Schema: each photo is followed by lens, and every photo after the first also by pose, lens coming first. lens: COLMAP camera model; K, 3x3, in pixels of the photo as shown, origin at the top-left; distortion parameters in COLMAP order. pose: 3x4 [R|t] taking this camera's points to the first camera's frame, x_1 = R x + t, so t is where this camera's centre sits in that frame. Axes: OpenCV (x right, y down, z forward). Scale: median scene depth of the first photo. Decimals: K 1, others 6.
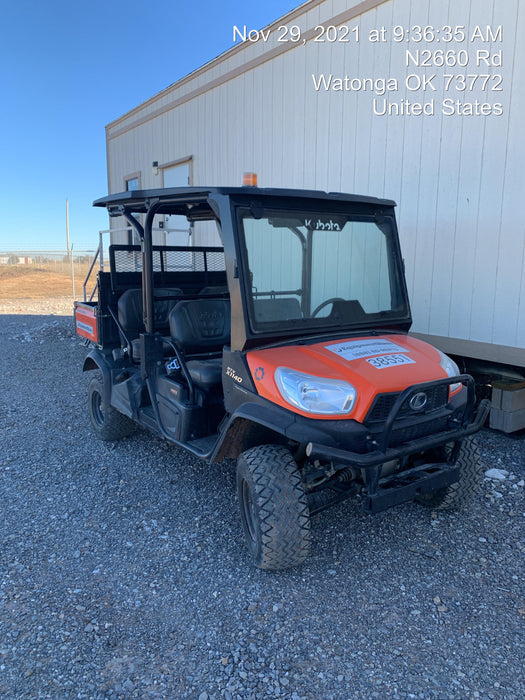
lens RADIAL K [[518.1, 0, 262.5], [0, 518.1, 350.0], [0, 0, 1]] dist [0.004544, 0.002385]
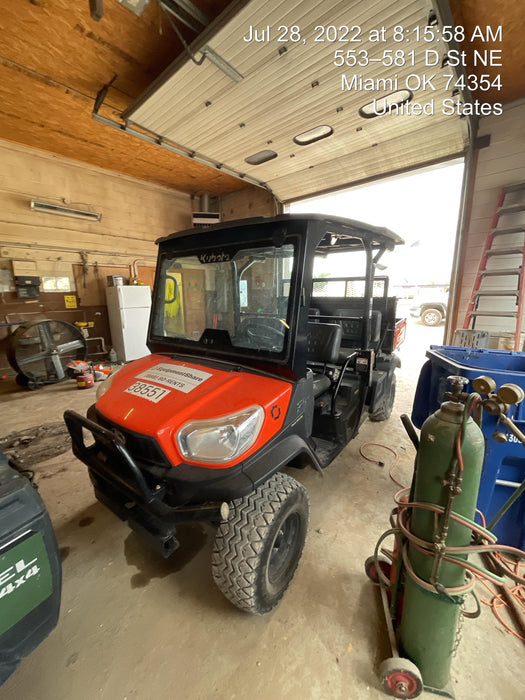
lens RADIAL K [[285.2, 0, 257.4], [0, 285.2, 351.4], [0, 0, 1]] dist [0.001444, 0.000049]
pose [[0.309050, 0.187007, -0.932479, 0.723574], [-0.135127, 0.979164, 0.151584, -0.149429], [0.941397, 0.079156, 0.327880, 0.889495]]
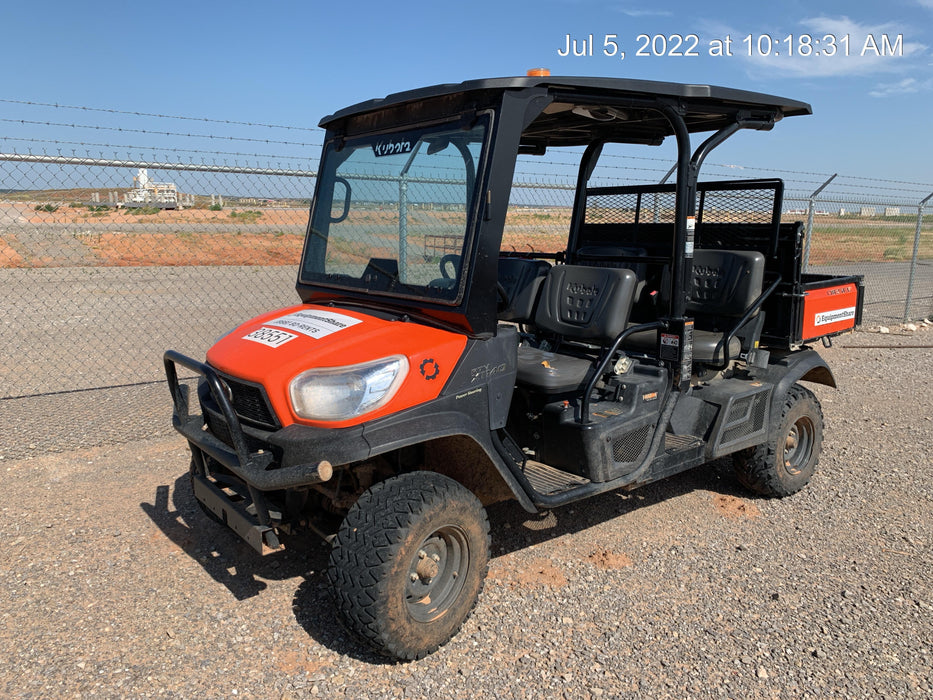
lens RADIAL K [[690.5, 0, 464.6], [0, 690.5, 356.2], [0, 0, 1]] dist [0.004544, 0.002385]
pose [[0.075959, 0.175179, -0.981602, 1.057953], [-0.167055, 0.972767, 0.160675, -0.132624], [0.983017, 0.151777, 0.103155, 1.025176]]
